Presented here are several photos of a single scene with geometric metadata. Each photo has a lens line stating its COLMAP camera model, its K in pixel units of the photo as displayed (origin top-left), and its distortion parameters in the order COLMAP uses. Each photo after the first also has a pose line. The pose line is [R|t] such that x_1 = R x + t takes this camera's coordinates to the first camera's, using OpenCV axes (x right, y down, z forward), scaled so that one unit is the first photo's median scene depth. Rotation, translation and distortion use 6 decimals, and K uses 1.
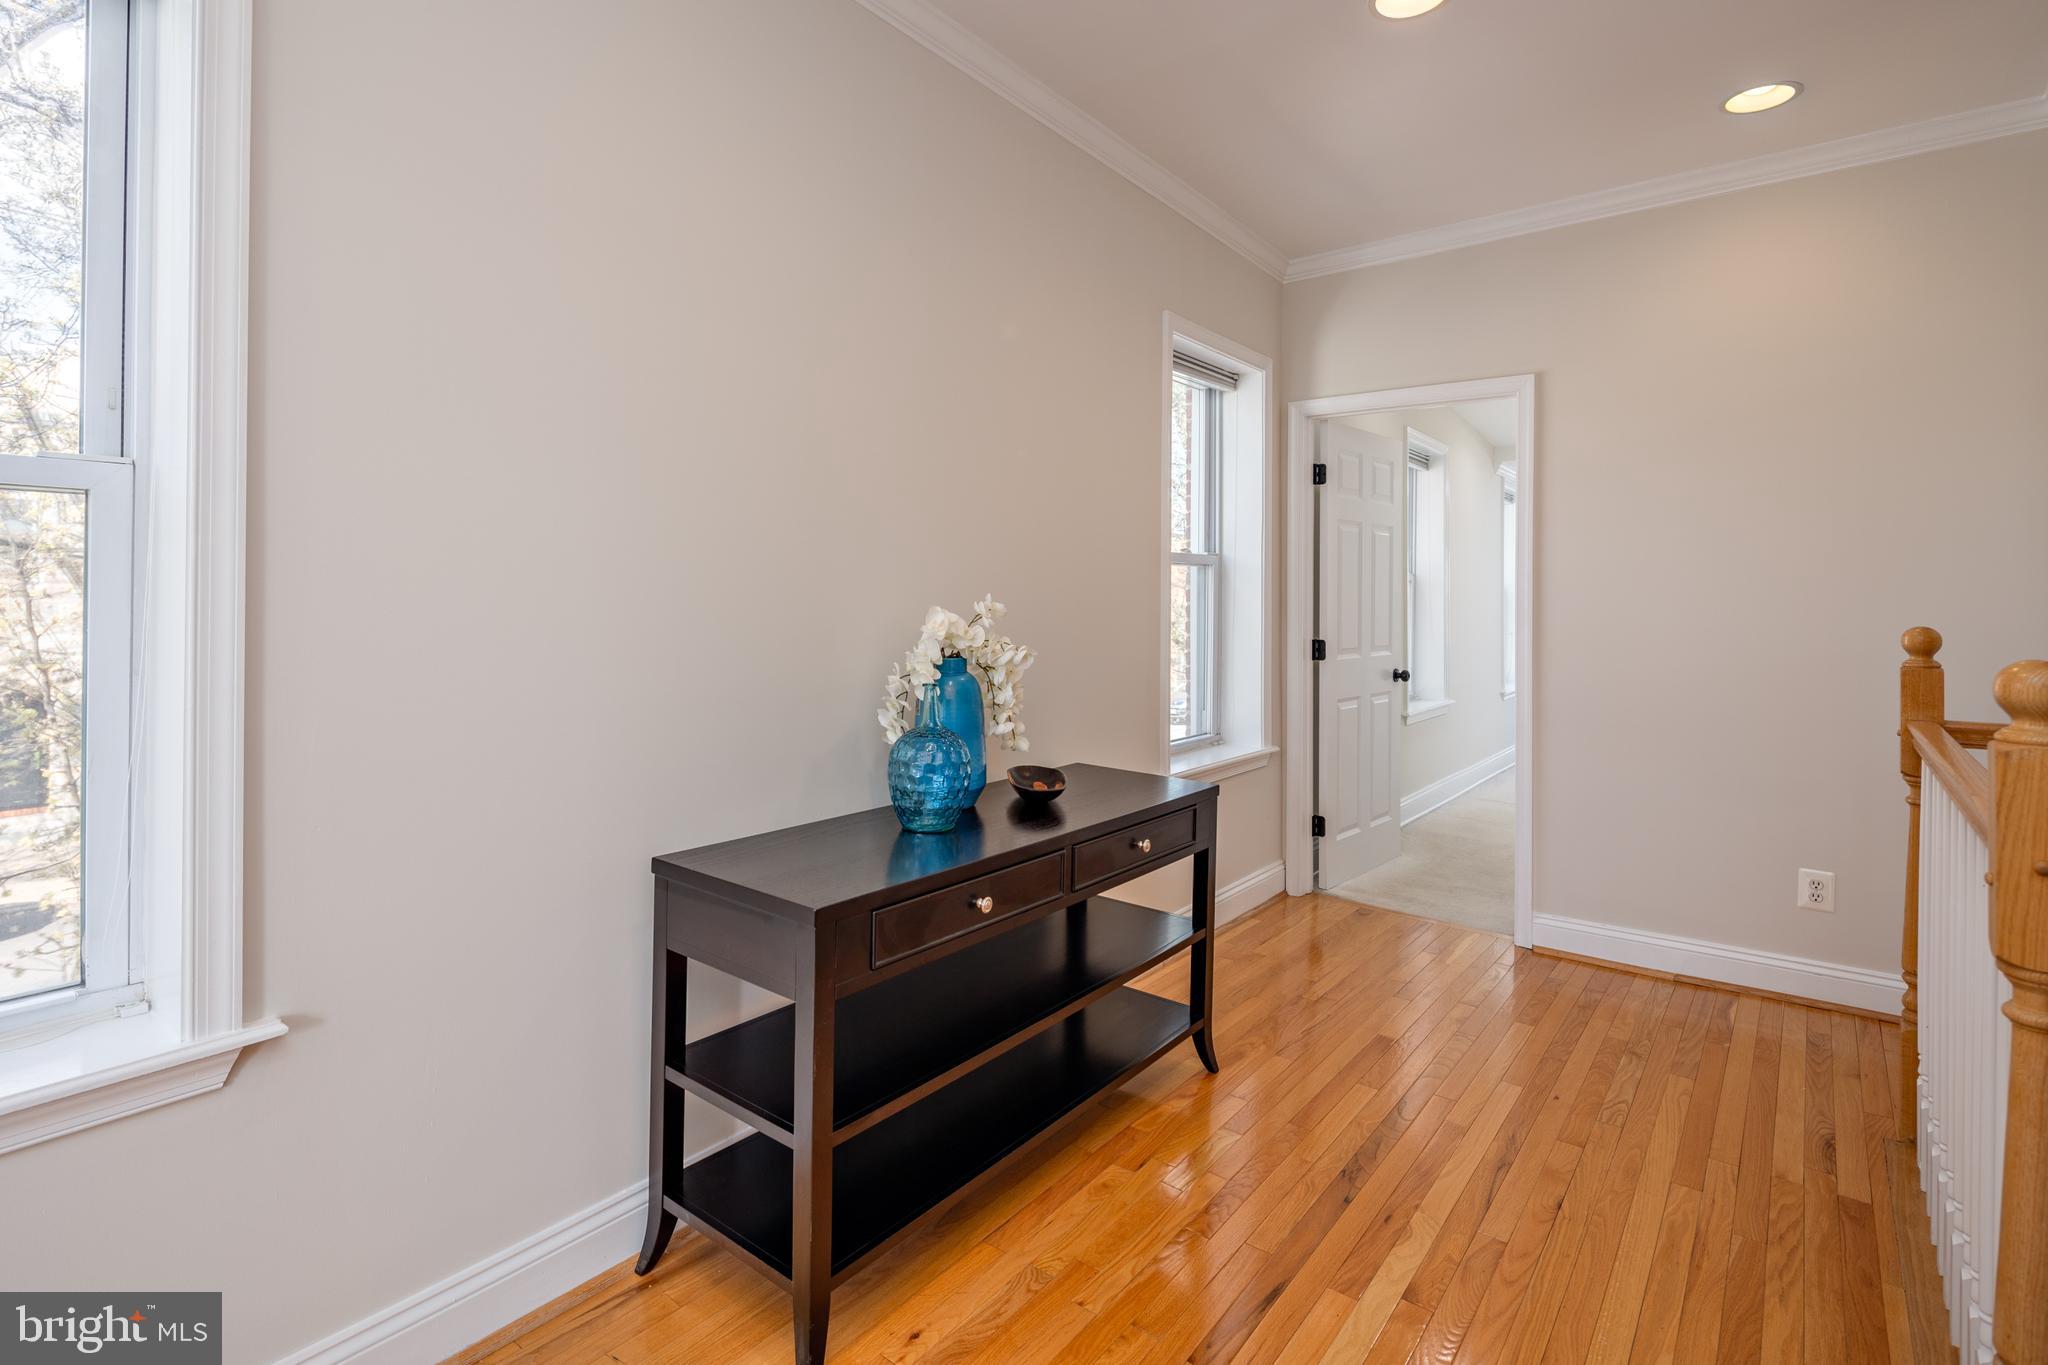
lens RADIAL K [[1000.2, 0, 1020.6], [0, 1000.2, 596.0], [0, 0, 1]] dist [-0.000009, -0.000241]
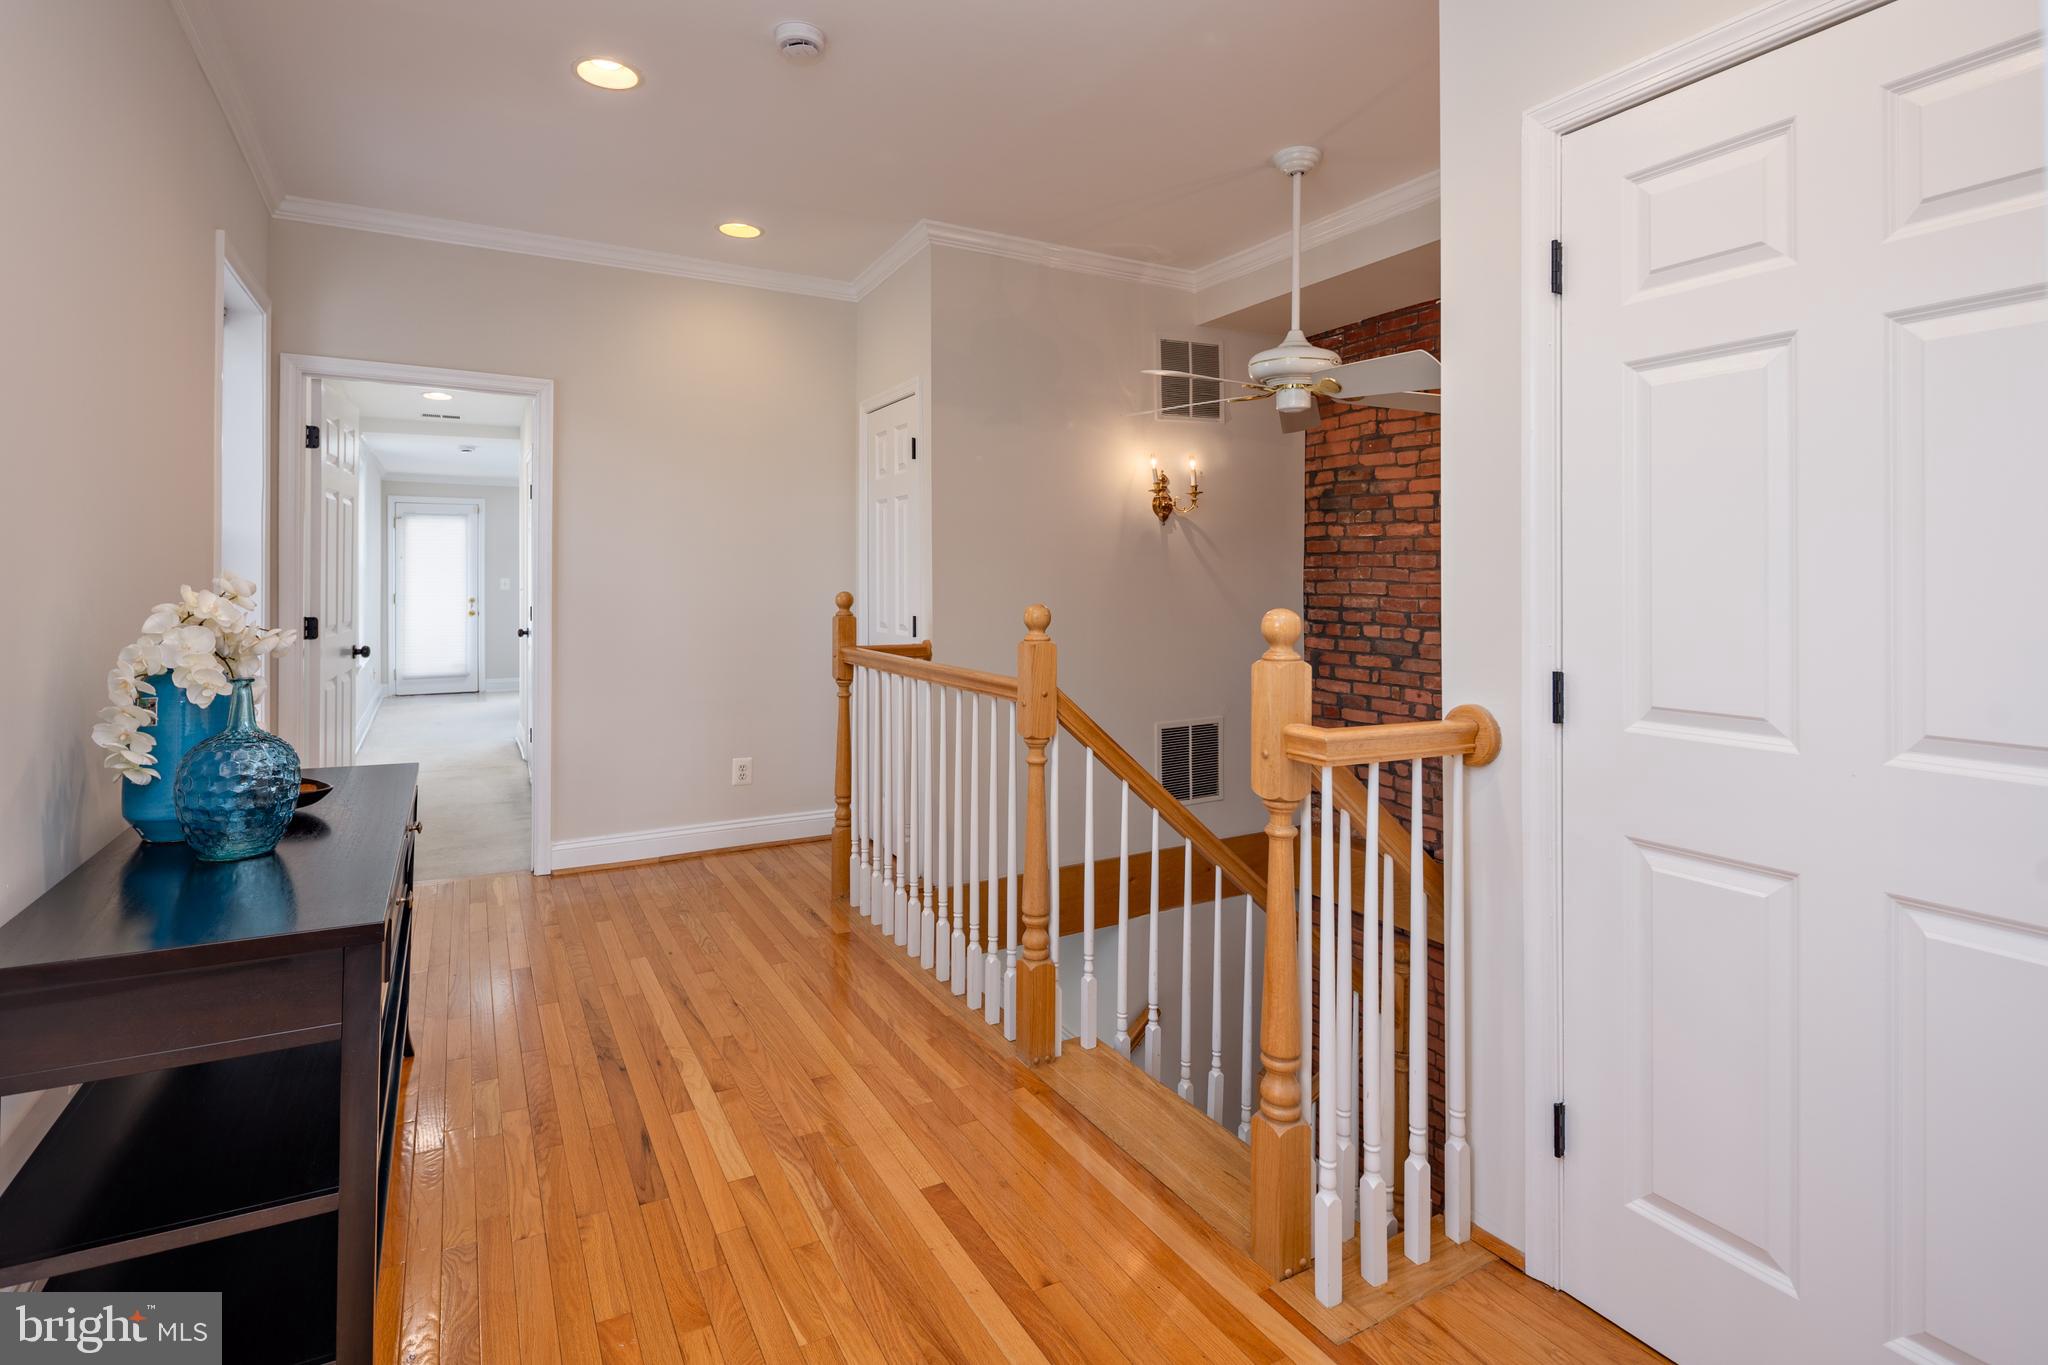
lens RADIAL K [[993.0, 0, 1019.9], [0, 993.0, 581.6], [0, 0, 1]] dist [-0.000655, -0.000388]
pose [[0.381999, -0.005424, 0.924147, -0.545609], [-0.007205, 0.999935, 0.008847, -0.003129], [-0.924135, -0.010038, 0.381935, 0.087715]]
